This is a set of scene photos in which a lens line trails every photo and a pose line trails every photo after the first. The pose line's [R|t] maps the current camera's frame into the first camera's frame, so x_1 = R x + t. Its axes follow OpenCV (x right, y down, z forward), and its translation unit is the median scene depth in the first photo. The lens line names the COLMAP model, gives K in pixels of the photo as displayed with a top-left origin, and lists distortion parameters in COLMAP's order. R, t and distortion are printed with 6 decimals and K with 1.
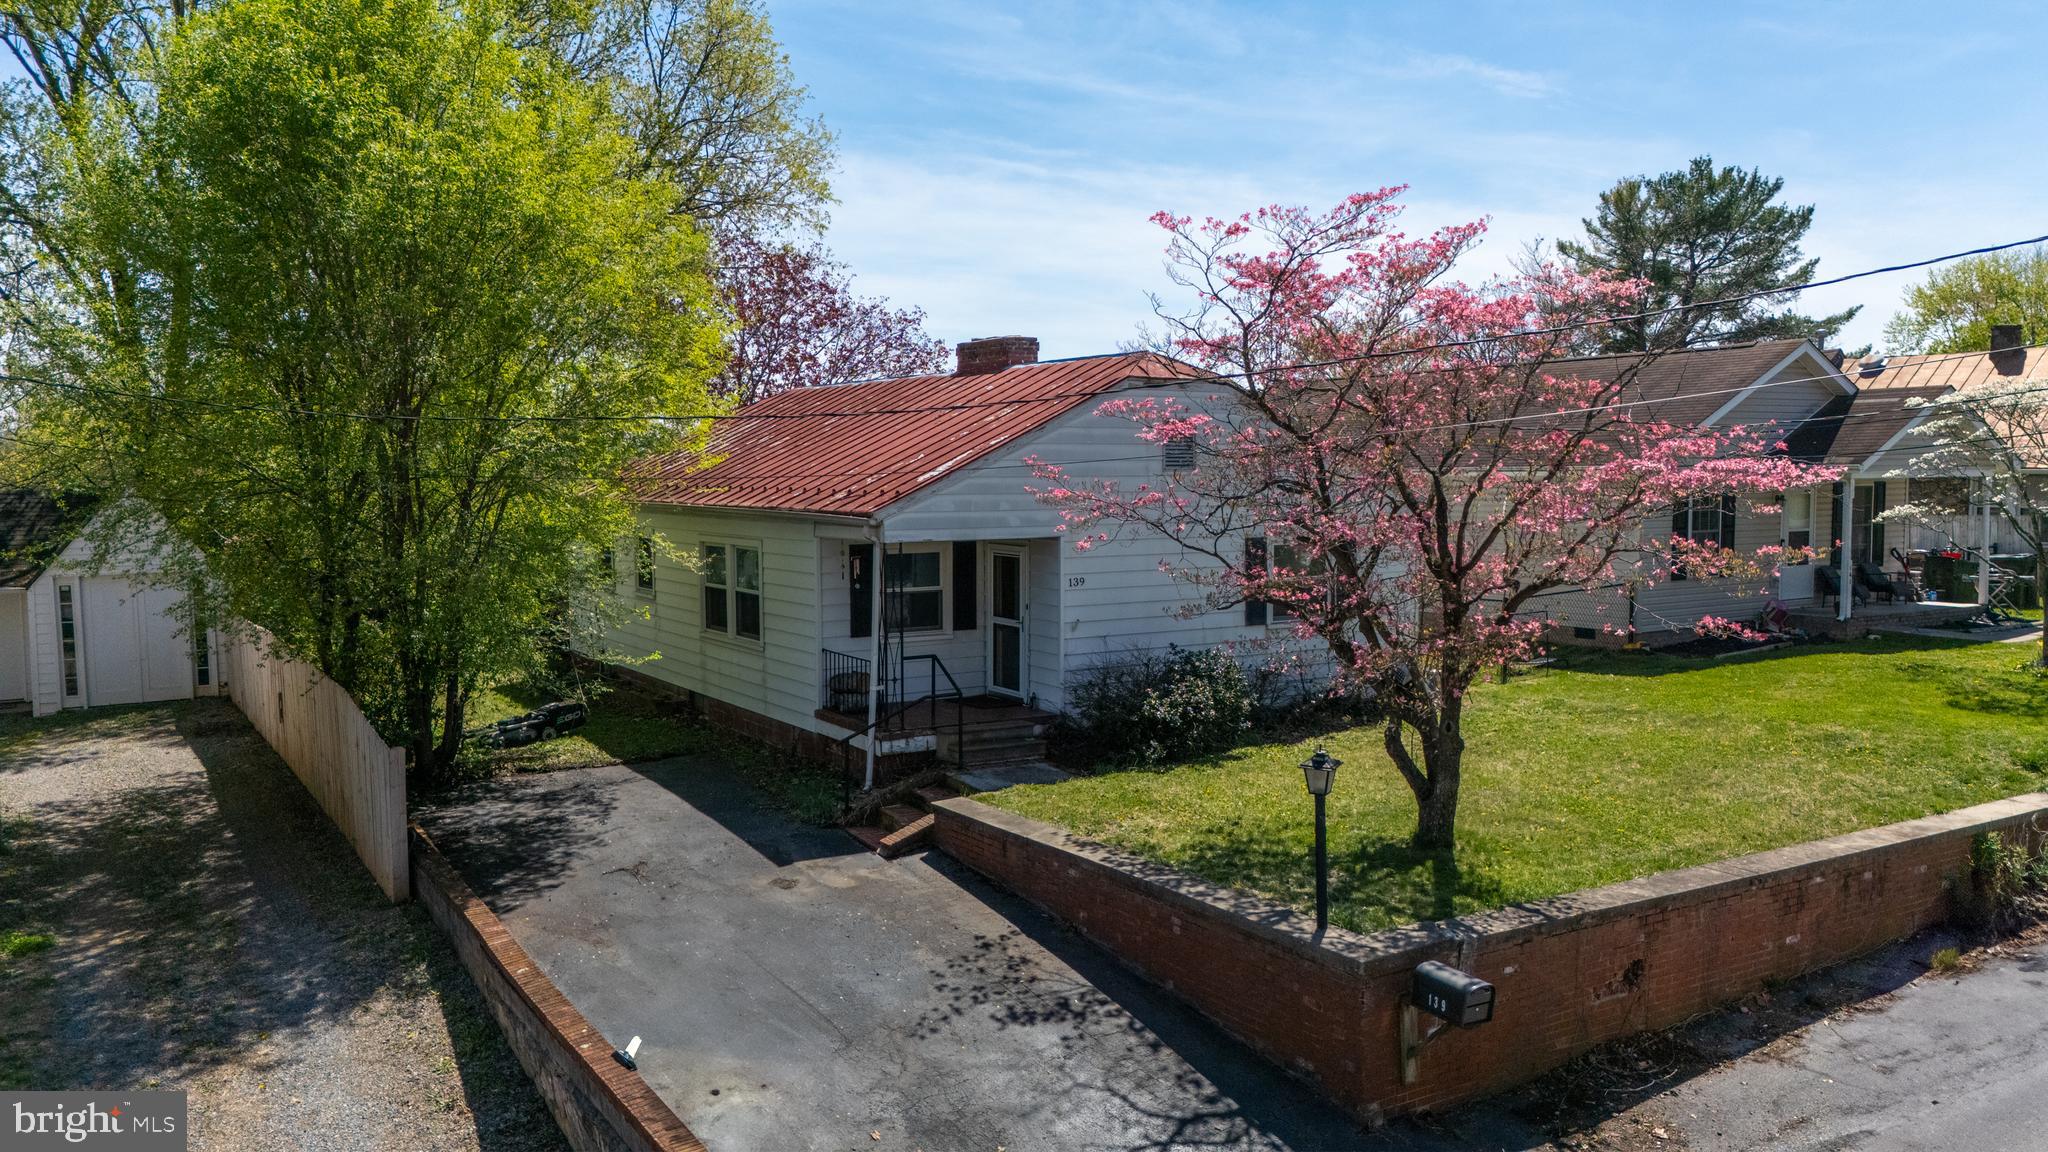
lens RADIAL K [[1512.1, 0, 1020.4], [0, 1512.1, 572.6], [0, 0, 1]] dist [0.068391, -0.061086]
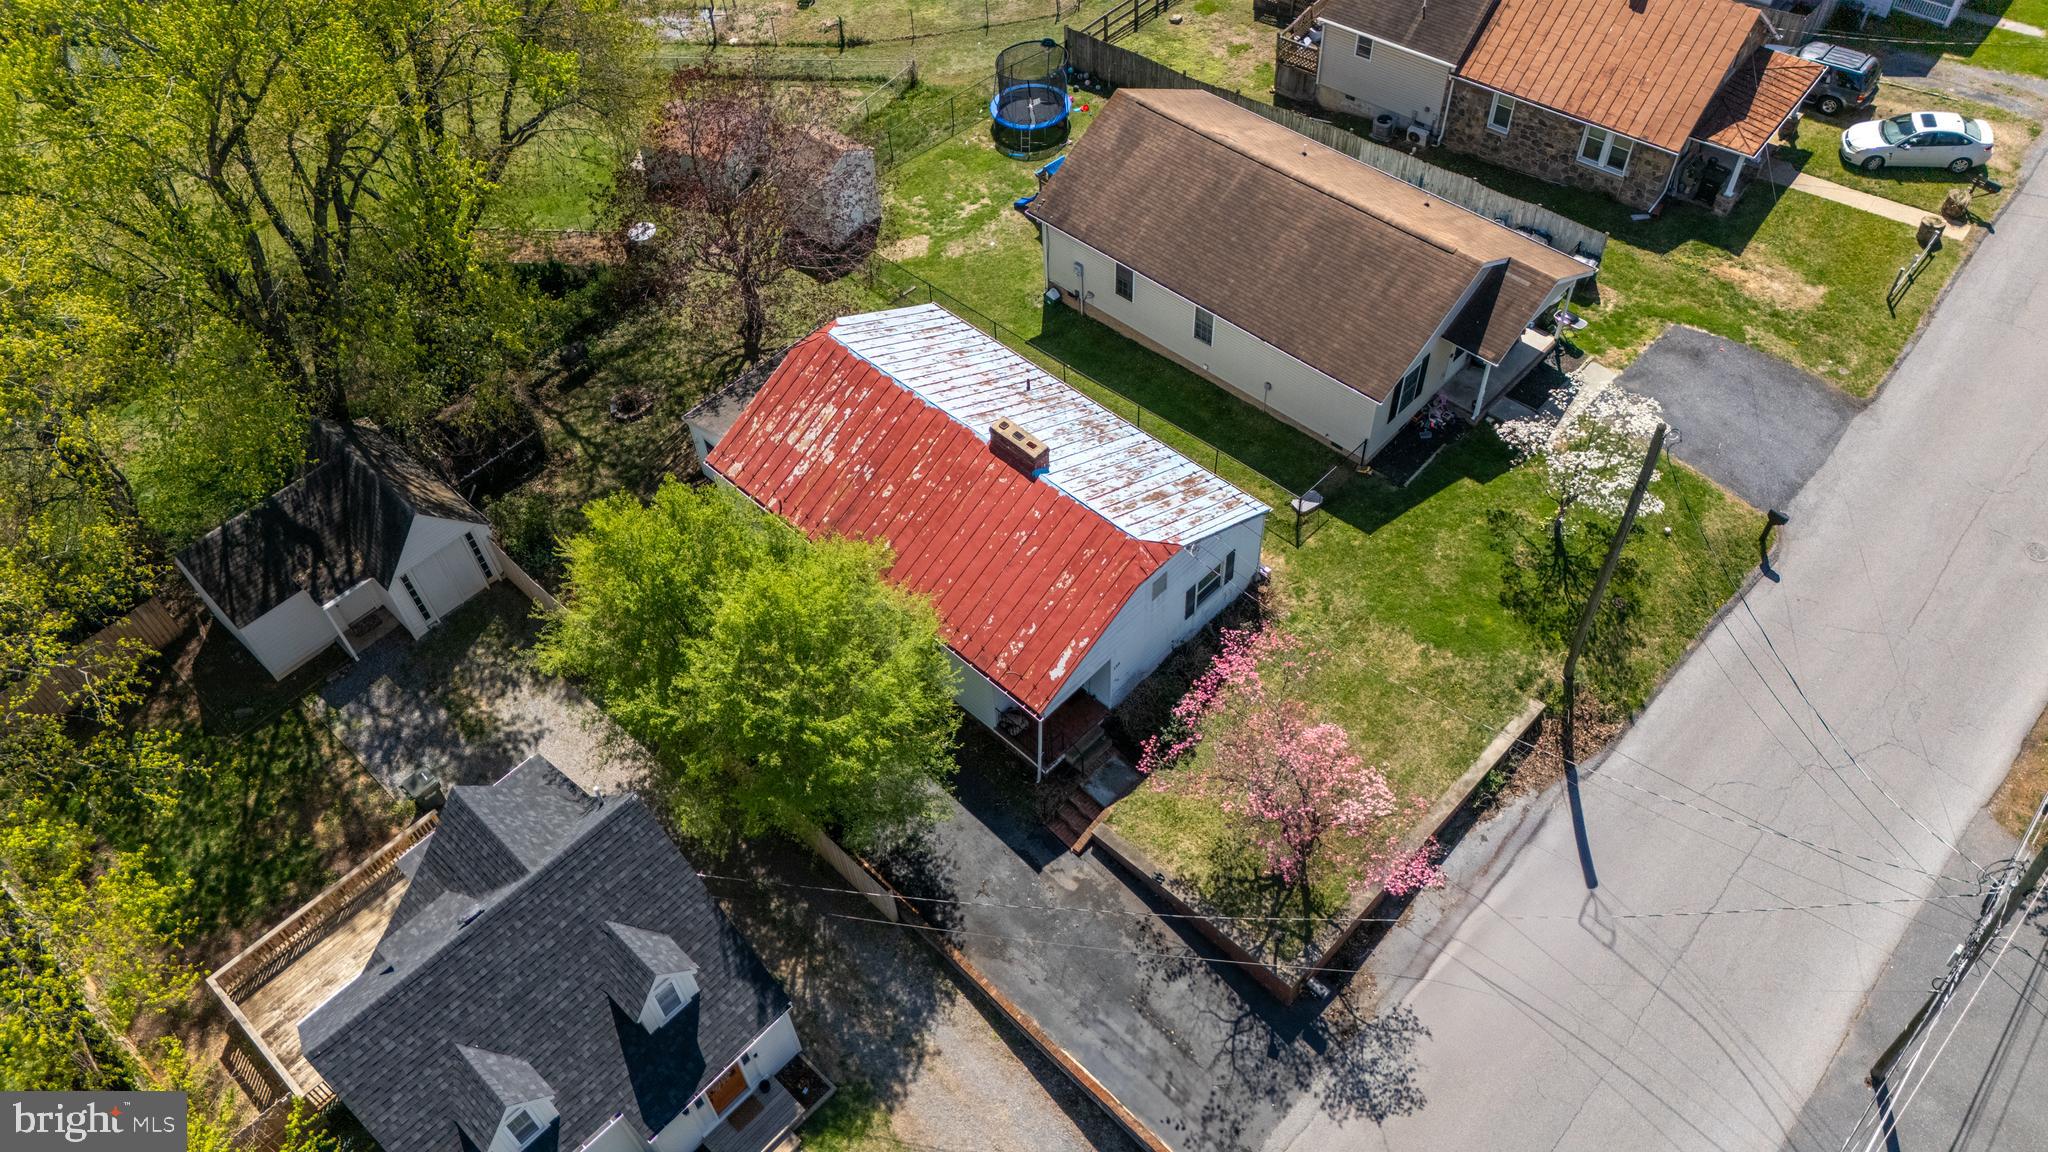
lens RADIAL K [[1512.1, 0, 1020.4], [0, 1512.1, 572.6], [0, 0, 1]] dist [0.068391, -0.061086]
pose [[0.969336, -0.210669, 0.126514, -0.472942], [0.056715, 0.692724, 0.718969, -2.298760], [-0.239104, -0.689748, 0.683431, -0.405320]]
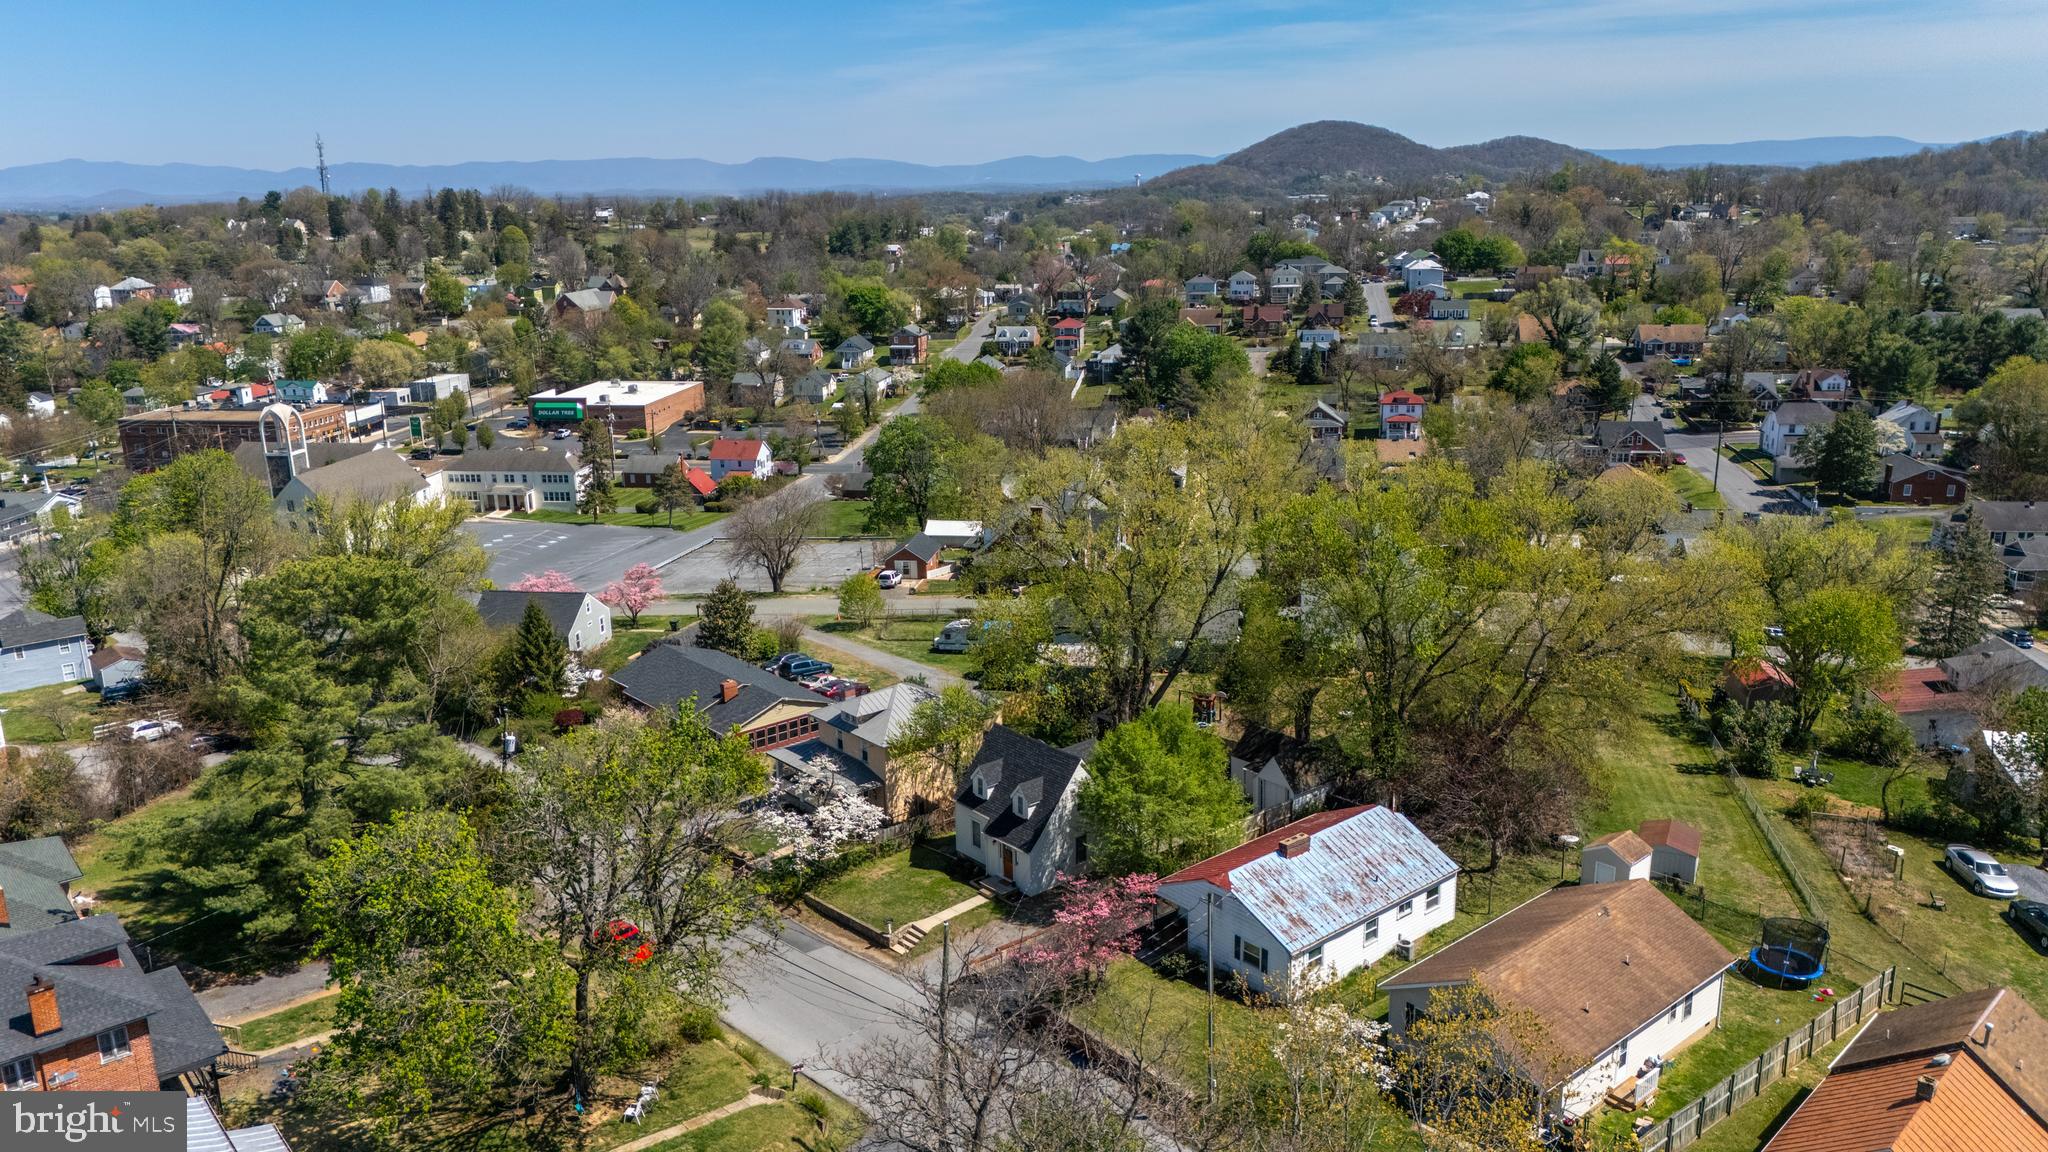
lens RADIAL K [[1489.3, 0, 1022.0], [0, 1489.3, 558.4], [0, 0, 1]] dist [0.069686, -0.065281]
pose [[0.136426, 0.242215, -0.960583, 5.050059], [-0.055691, 0.969991, 0.236677, -2.619249], [0.989084, 0.021207, 0.145822, -0.004688]]
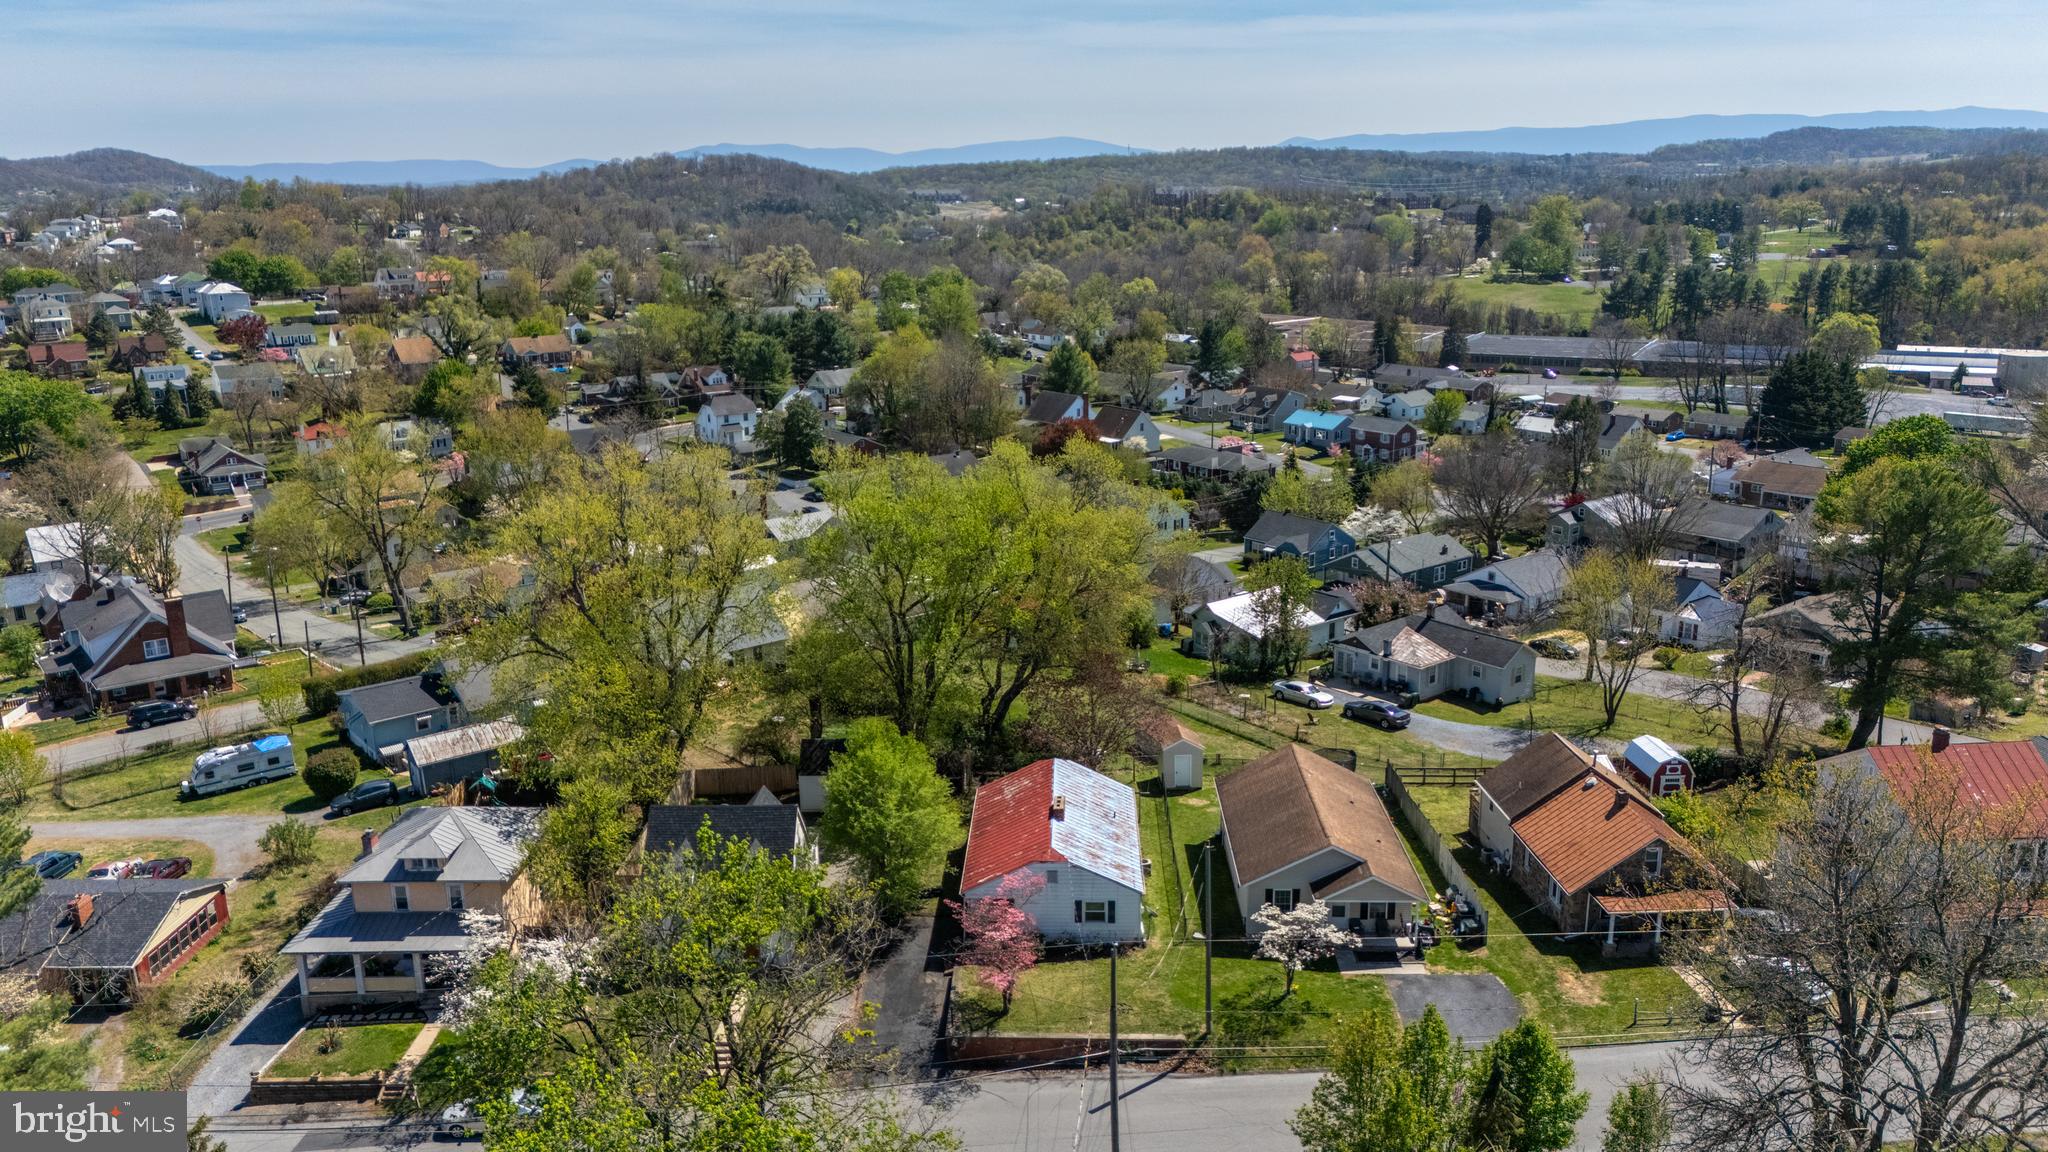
lens RADIAL K [[1489.3, 0, 1022.0], [0, 1489.3, 558.4], [0, 0, 1]] dist [0.069686, -0.065281]
pose [[0.825077, 0.130659, -0.549706, 3.077052], [-0.030020, 0.981658, 0.188272, -2.420797], [0.564223, -0.138837, 0.813866, -3.051595]]
